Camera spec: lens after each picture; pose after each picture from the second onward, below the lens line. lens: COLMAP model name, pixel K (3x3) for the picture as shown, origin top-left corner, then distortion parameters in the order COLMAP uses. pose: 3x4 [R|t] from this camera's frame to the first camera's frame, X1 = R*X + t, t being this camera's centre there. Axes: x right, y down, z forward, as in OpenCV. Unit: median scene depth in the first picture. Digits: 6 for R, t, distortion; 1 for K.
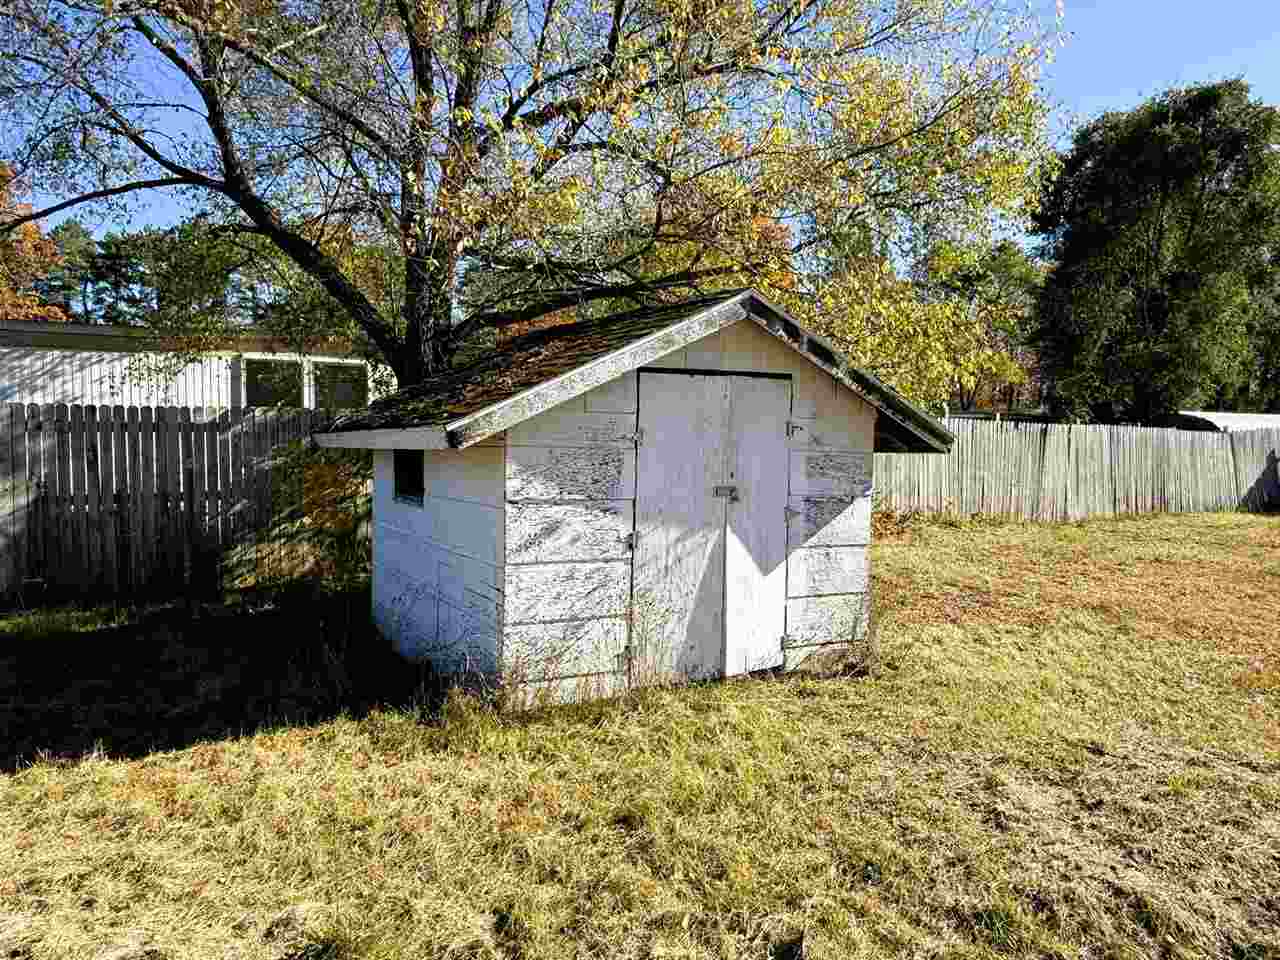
lens RADIAL K [[887.8, 0, 634.8], [0, 887.8, 481.9], [0, 0, 1]] dist [-0.003660, 0.005142]
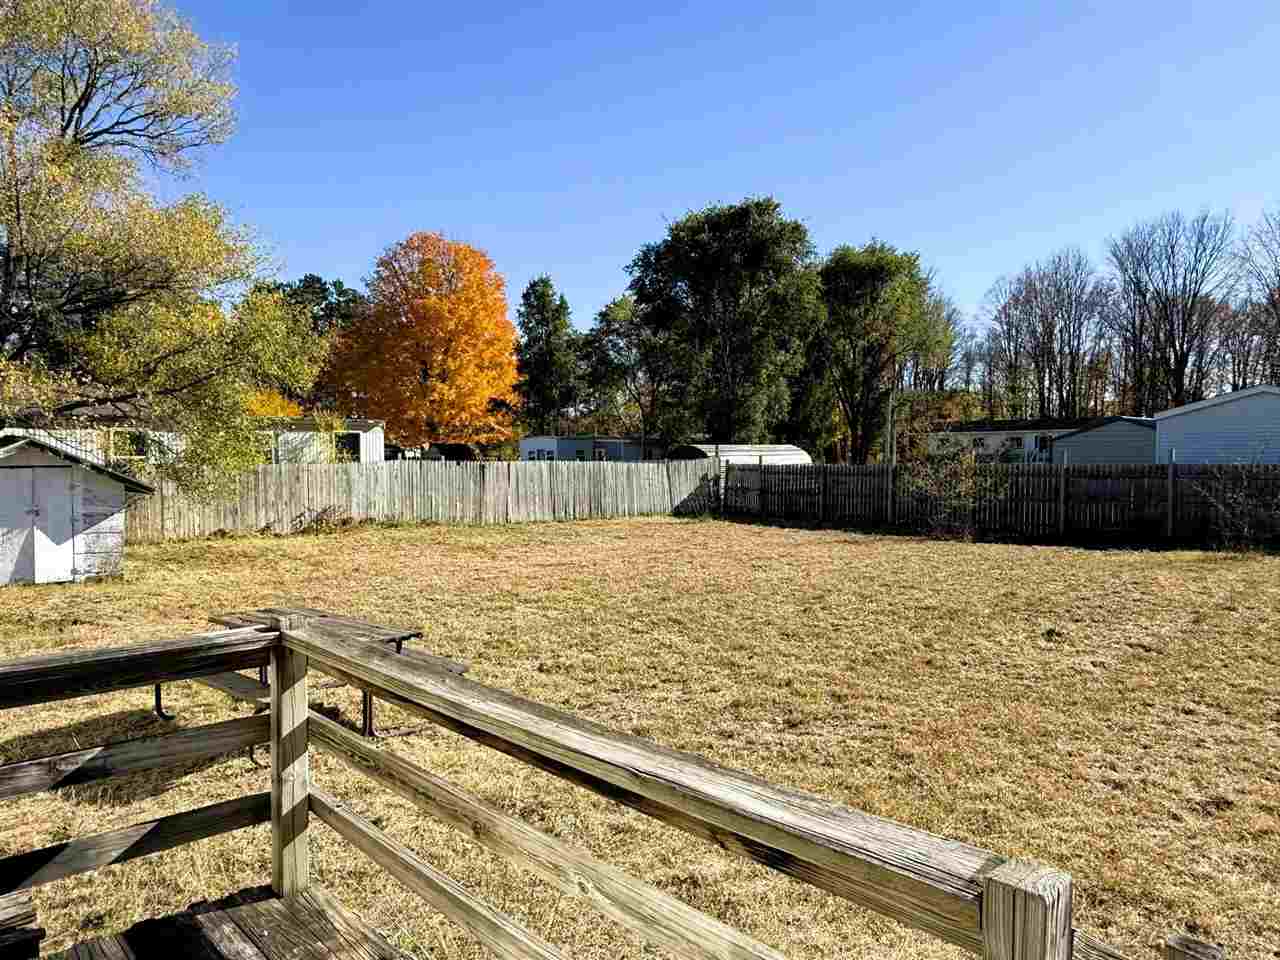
lens RADIAL K [[887.8, 0, 634.8], [0, 887.8, 481.9], [0, 0, 1]] dist [-0.003660, 0.005142]
pose [[0.984448, -0.007573, 0.175514, 0.413263], [0.009327, 0.999914, -0.009175, -0.011181], [-0.175429, 0.010670, 0.984434, -0.560092]]
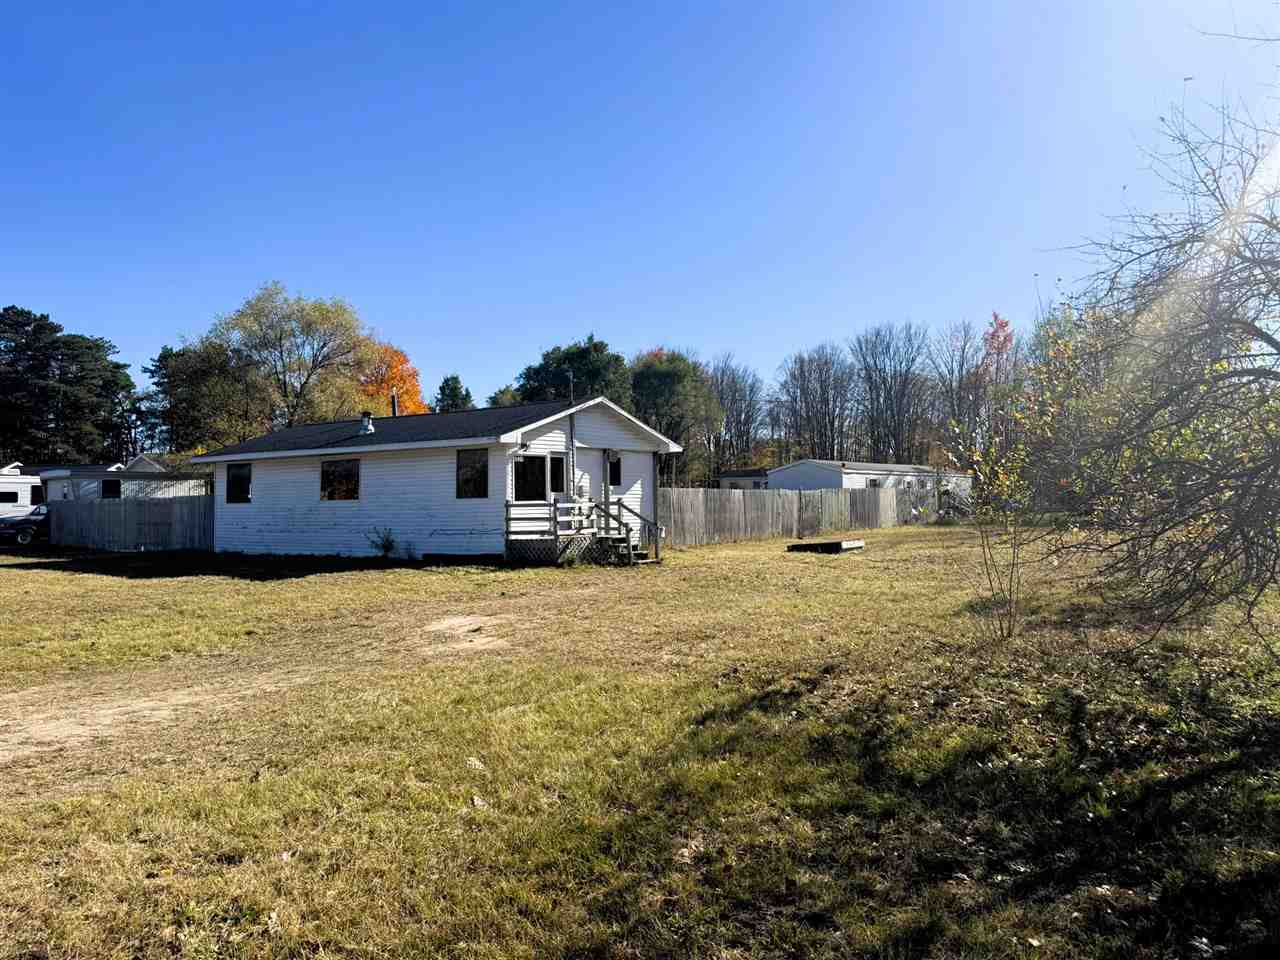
lens RADIAL K [[899.9, 0, 643.6], [0, 899.9, 481.8], [0, 0, 1]] dist [0.083332, -0.105541]
pose [[0.936865, -0.007499, 0.349611, -0.118700], [0.028676, 0.998050, -0.055435, 0.092546], [-0.348514, 0.061961, 0.935253, -2.314472]]
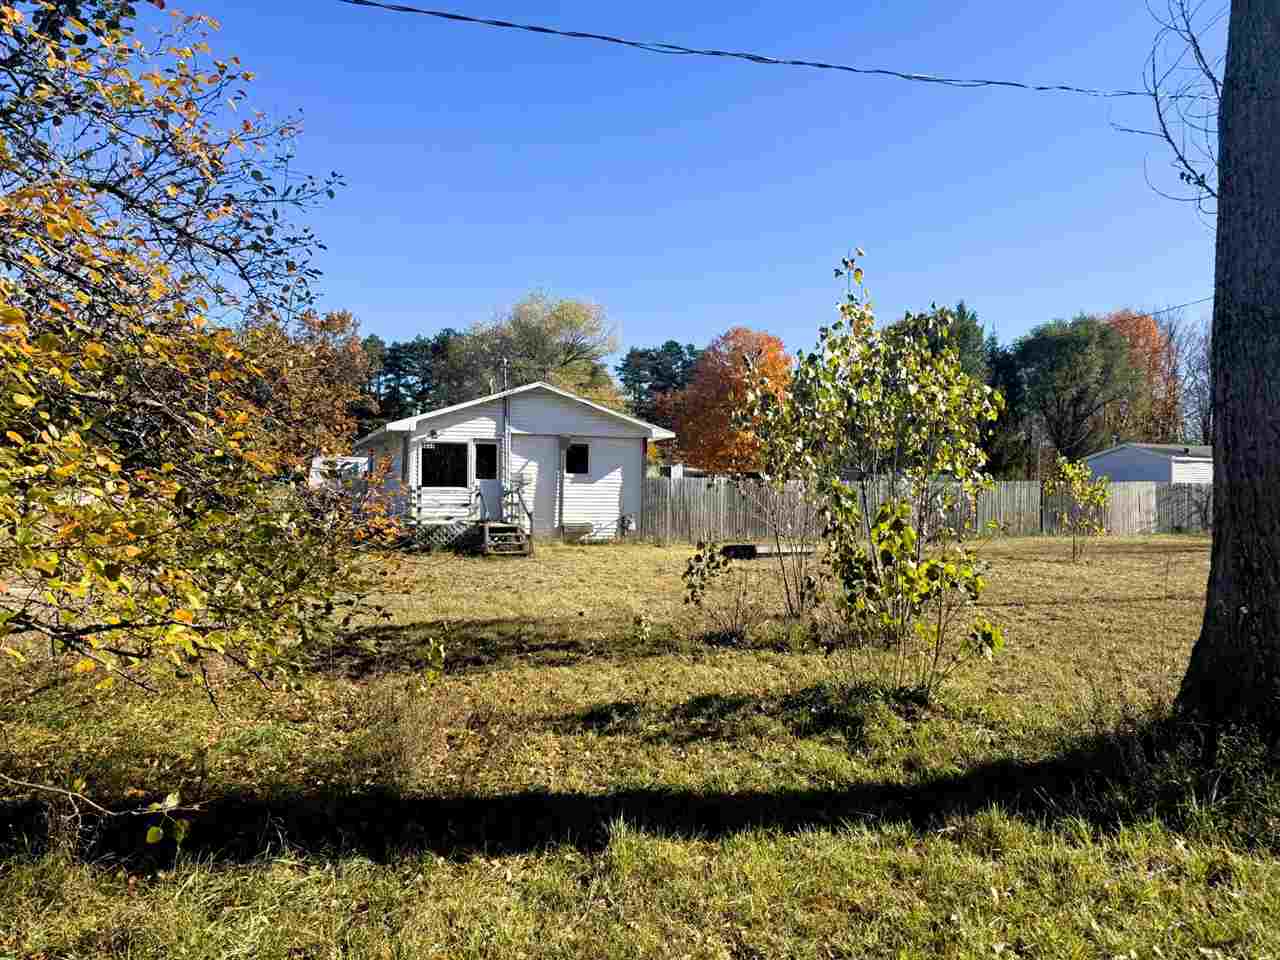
lens RADIAL K [[899.9, 0, 643.6], [0, 899.9, 481.8], [0, 0, 1]] dist [0.083332, -0.105541]
pose [[0.976173, 0.008403, -0.216831, 0.895802], [-0.017769, 0.998990, -0.041279, 0.084327], [0.216265, 0.044149, 0.975336, -2.270756]]
